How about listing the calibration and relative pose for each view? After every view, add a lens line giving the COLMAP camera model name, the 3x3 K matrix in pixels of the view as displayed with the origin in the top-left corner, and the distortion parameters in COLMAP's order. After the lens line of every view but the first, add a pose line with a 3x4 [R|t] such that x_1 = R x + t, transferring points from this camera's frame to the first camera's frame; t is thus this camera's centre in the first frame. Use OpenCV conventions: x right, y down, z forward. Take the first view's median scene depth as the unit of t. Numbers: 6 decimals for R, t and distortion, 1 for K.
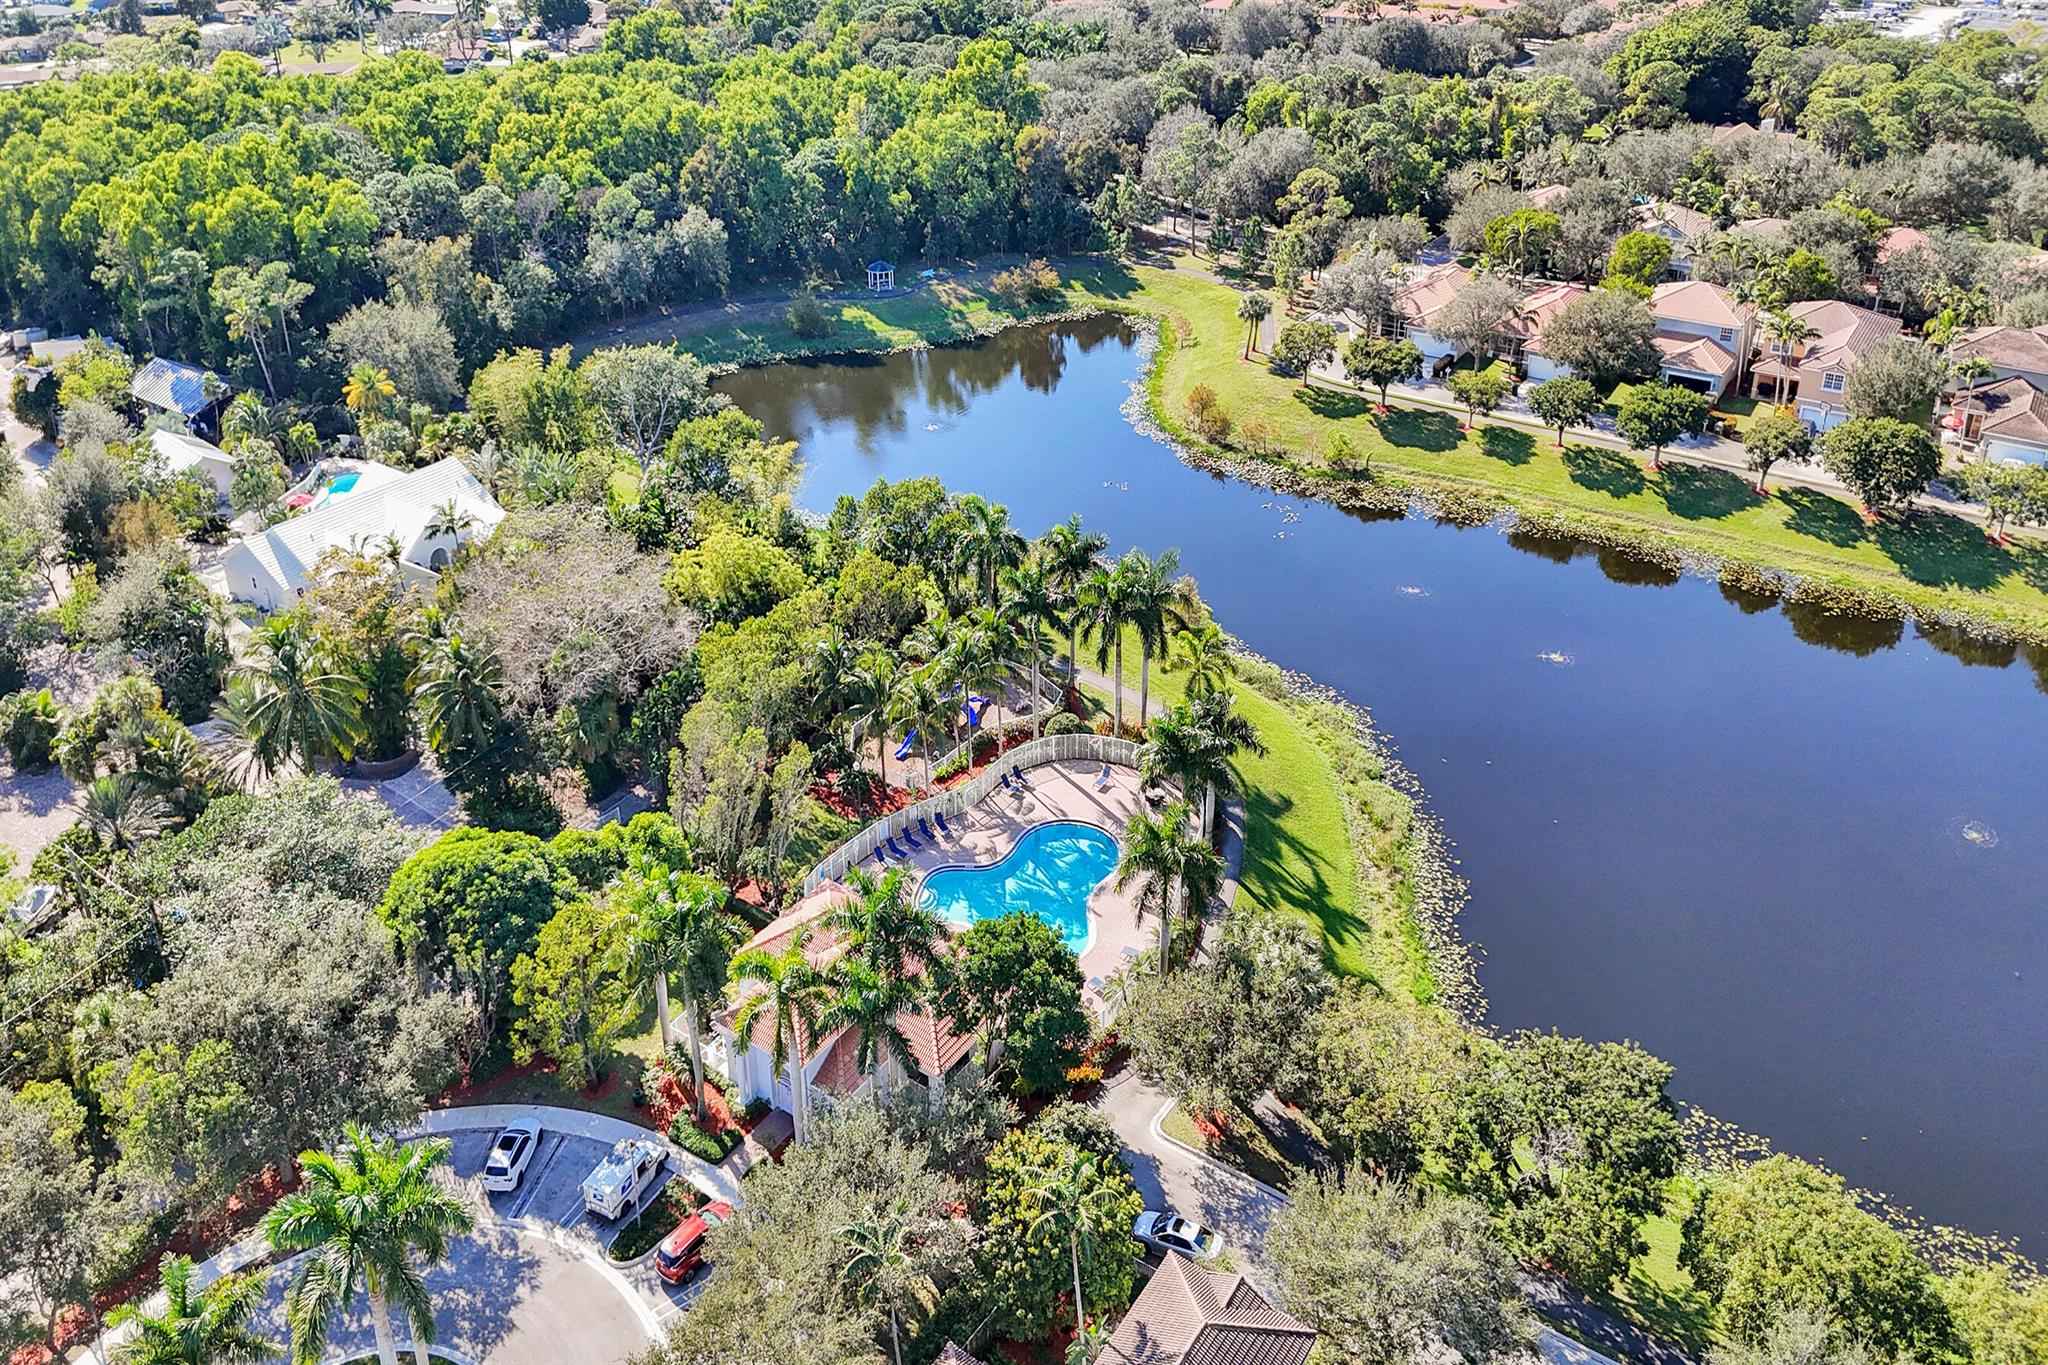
lens RADIAL K [[1551.6, 0, 1001.1], [0, 1551.6, 648.8], [0, 0, 1]] dist [0.069835, -0.065609]
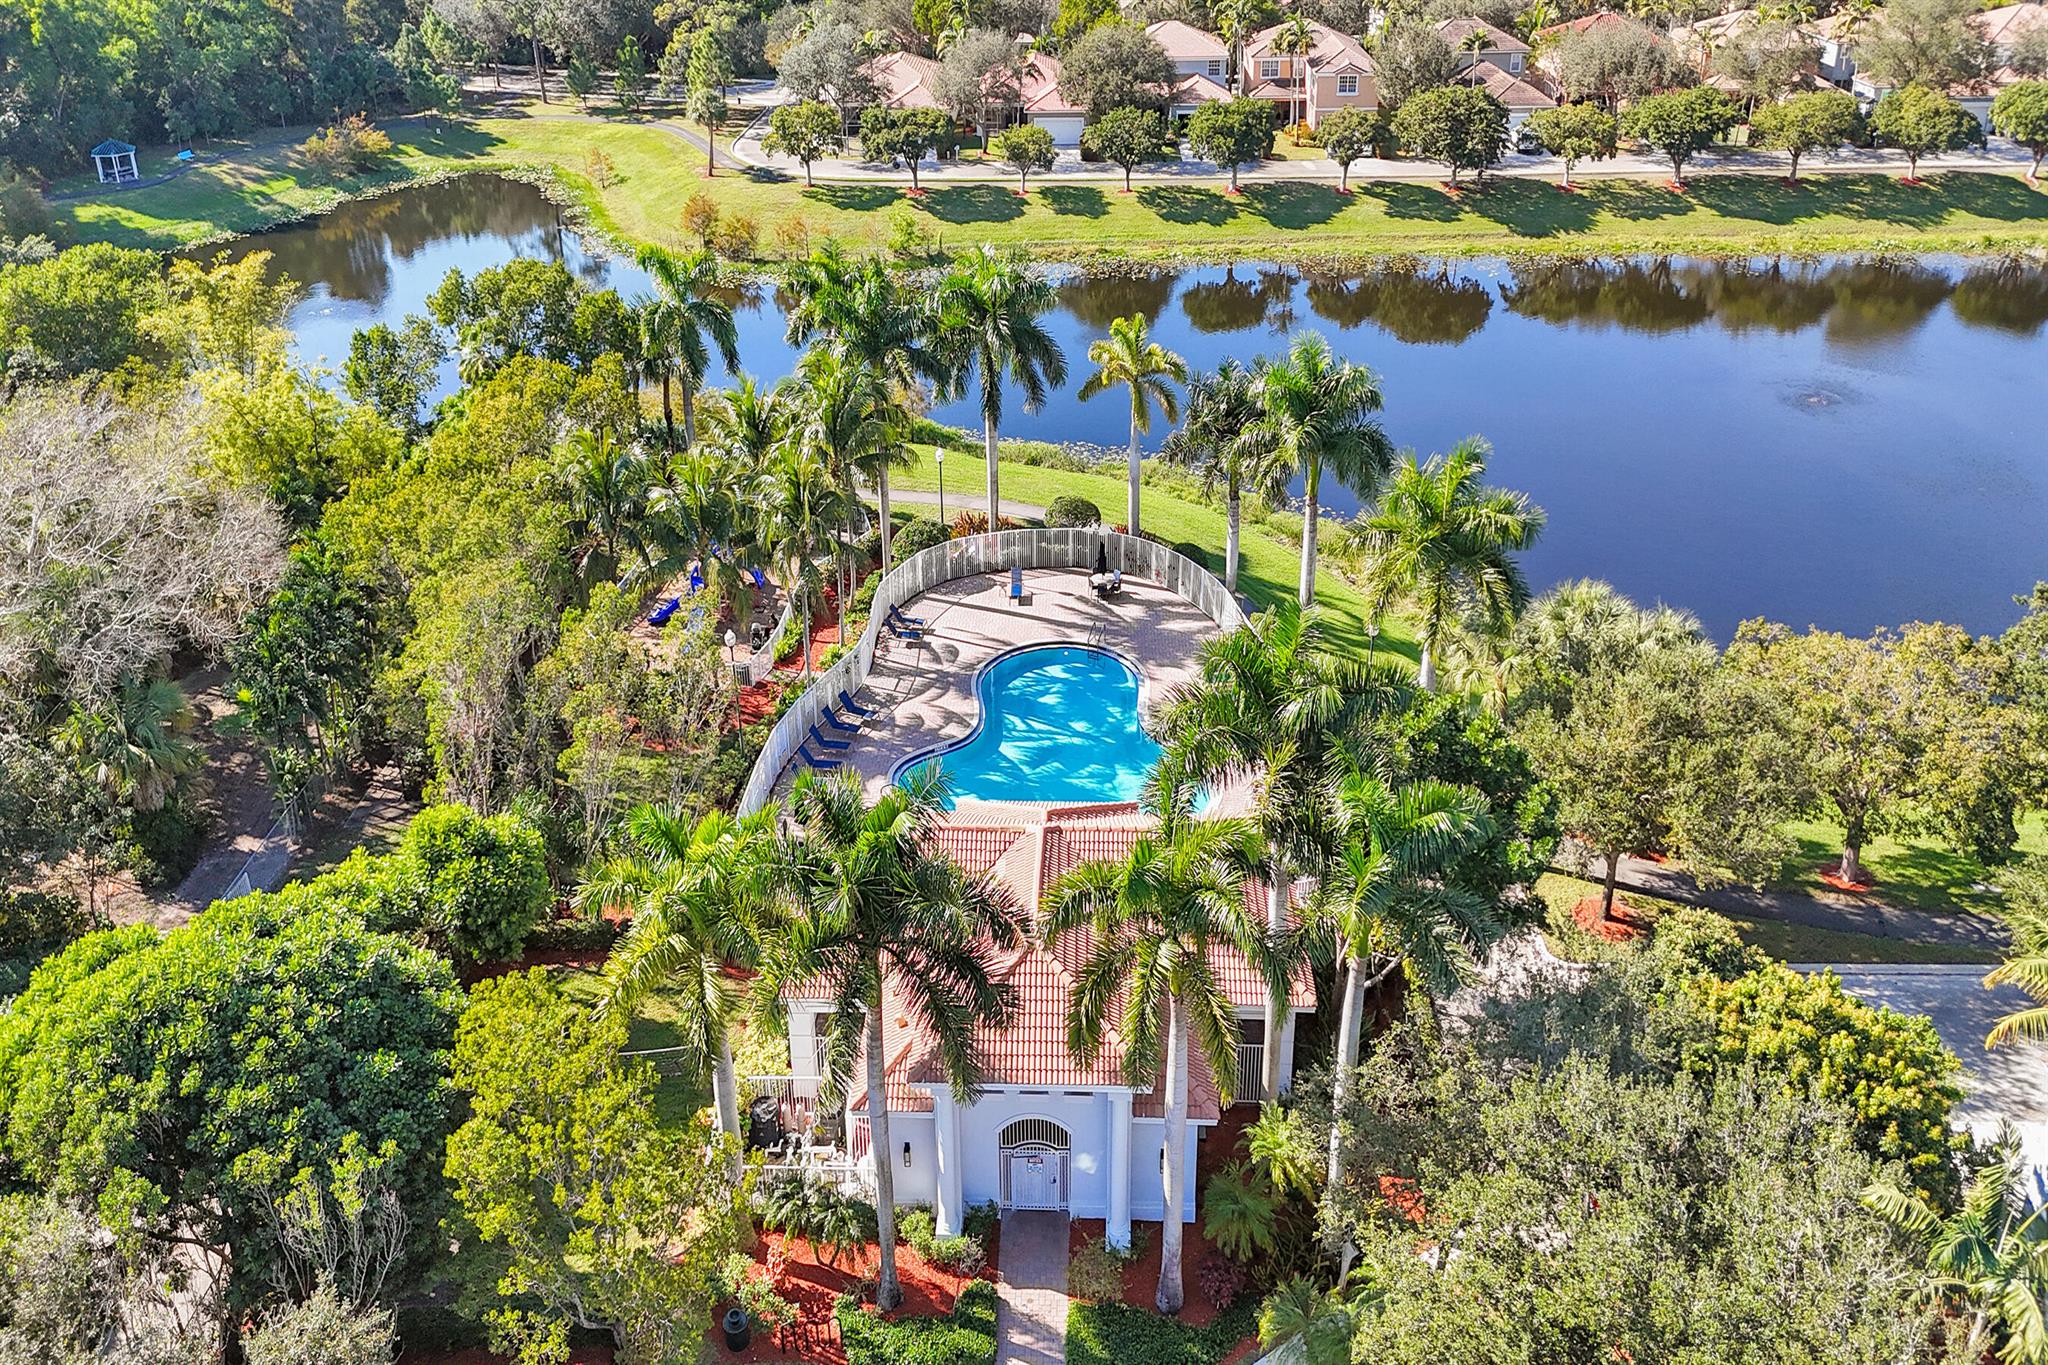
lens RADIAL K [[1596.0, 0, 1085.8], [0, 1596.0, 504.4], [0, 0, 1]] dist [0.073779, -0.075357]
pose [[0.821410, -0.232609, 0.520748, -0.139846], [0.279447, 0.960087, -0.011936, 0.035500], [-0.497187, 0.155326, 0.853627, 0.207574]]
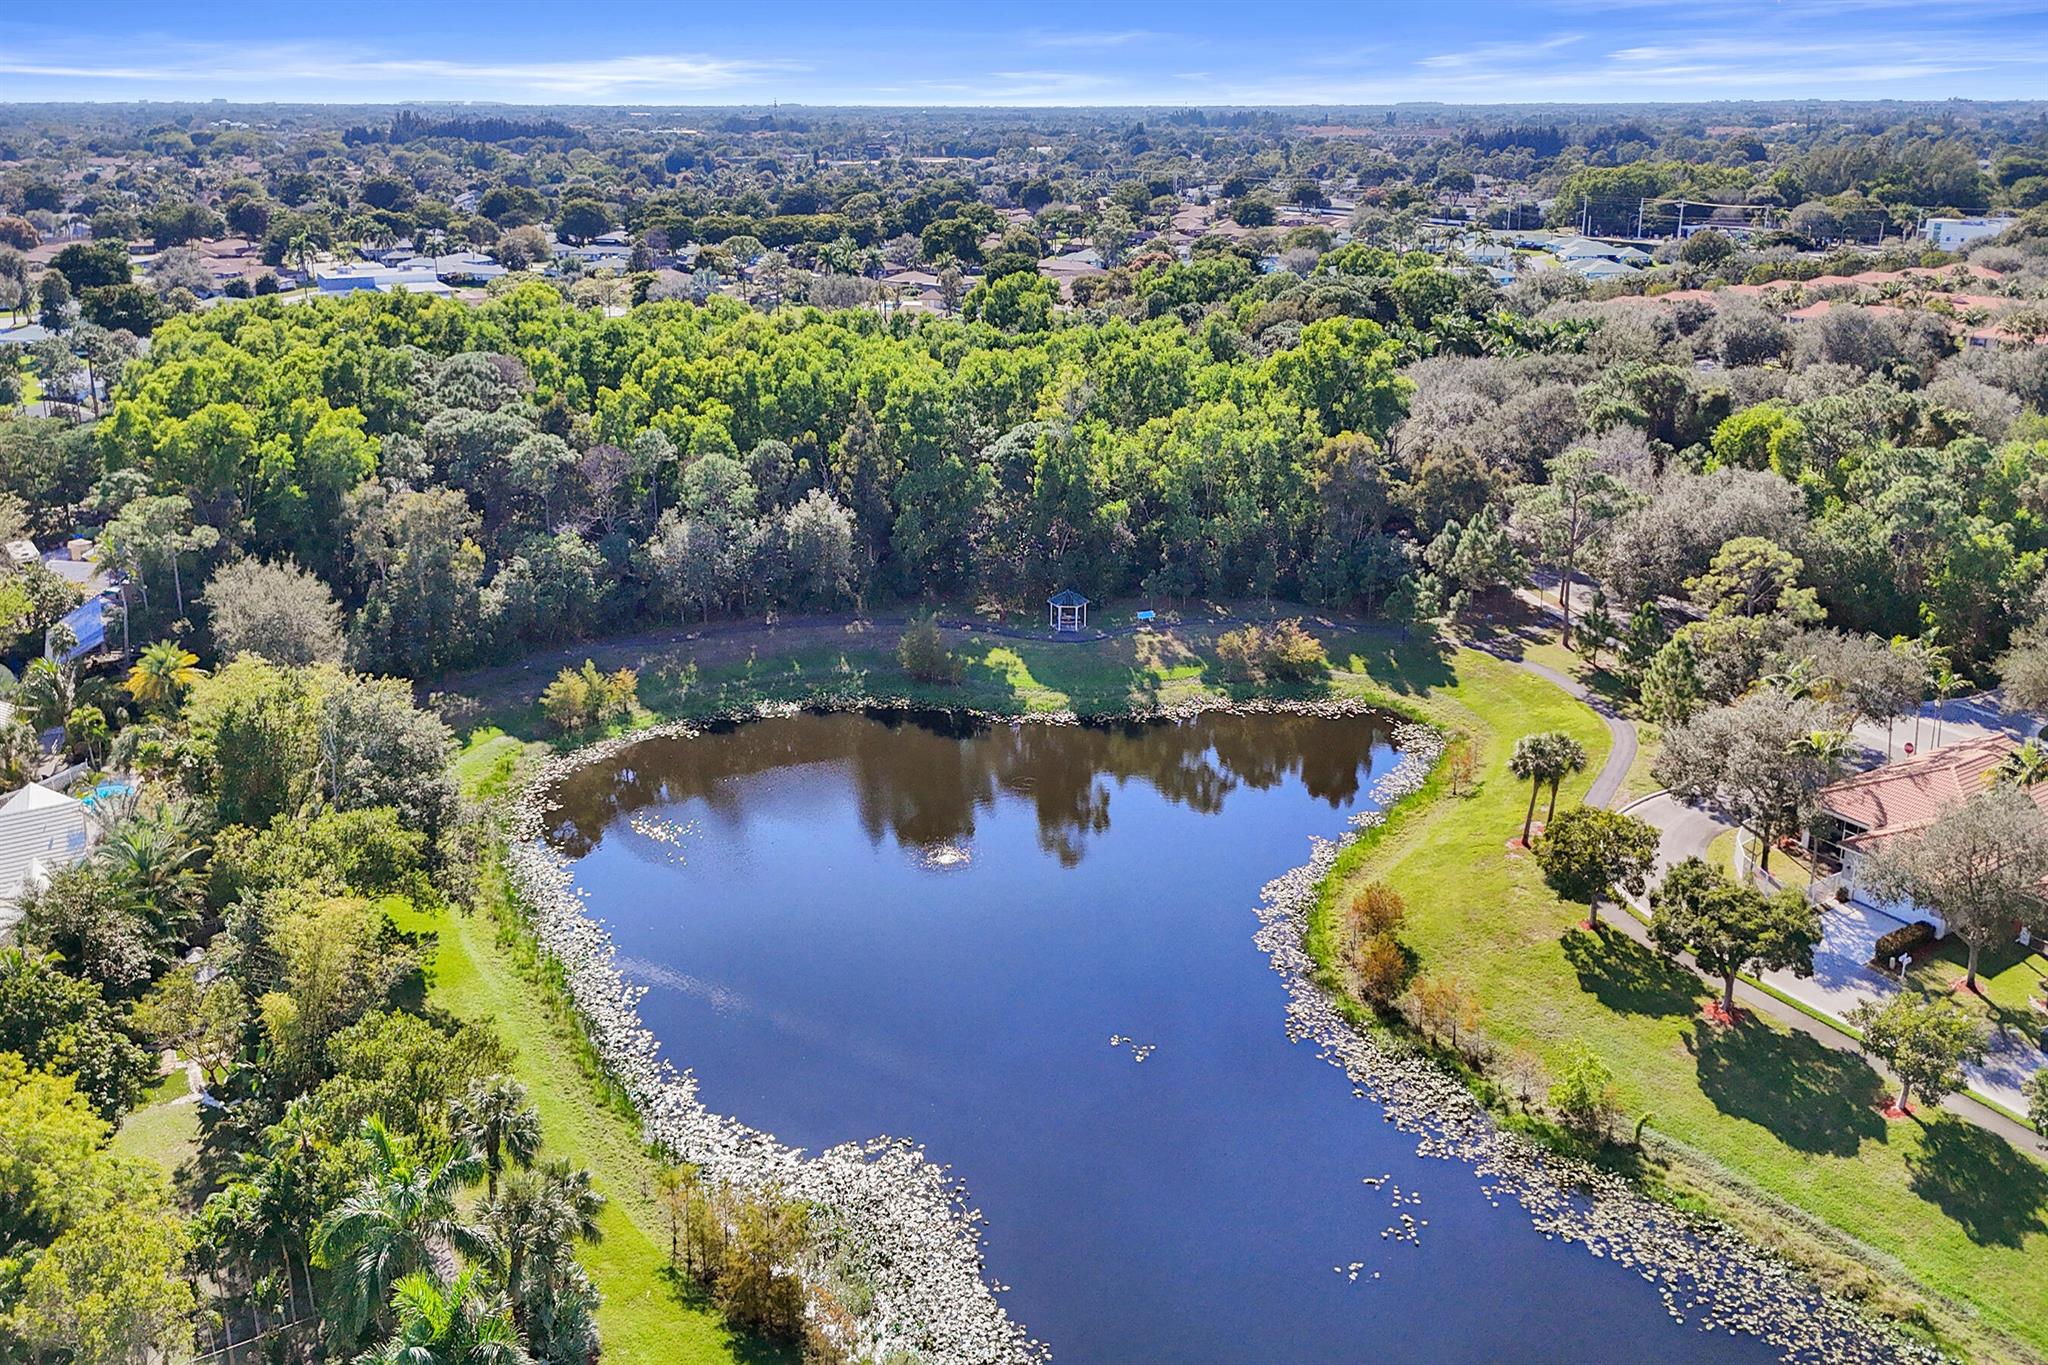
lens RADIAL K [[1551.6, 0, 1001.1], [0, 1551.6, 648.8], [0, 0, 1]] dist [0.069835, -0.065609]
pose [[0.907883, 0.144363, -0.393583, 0.182440], [-0.213081, 0.967428, -0.136674, -0.125783], [0.361032, 0.207949, 0.909073, 0.370469]]
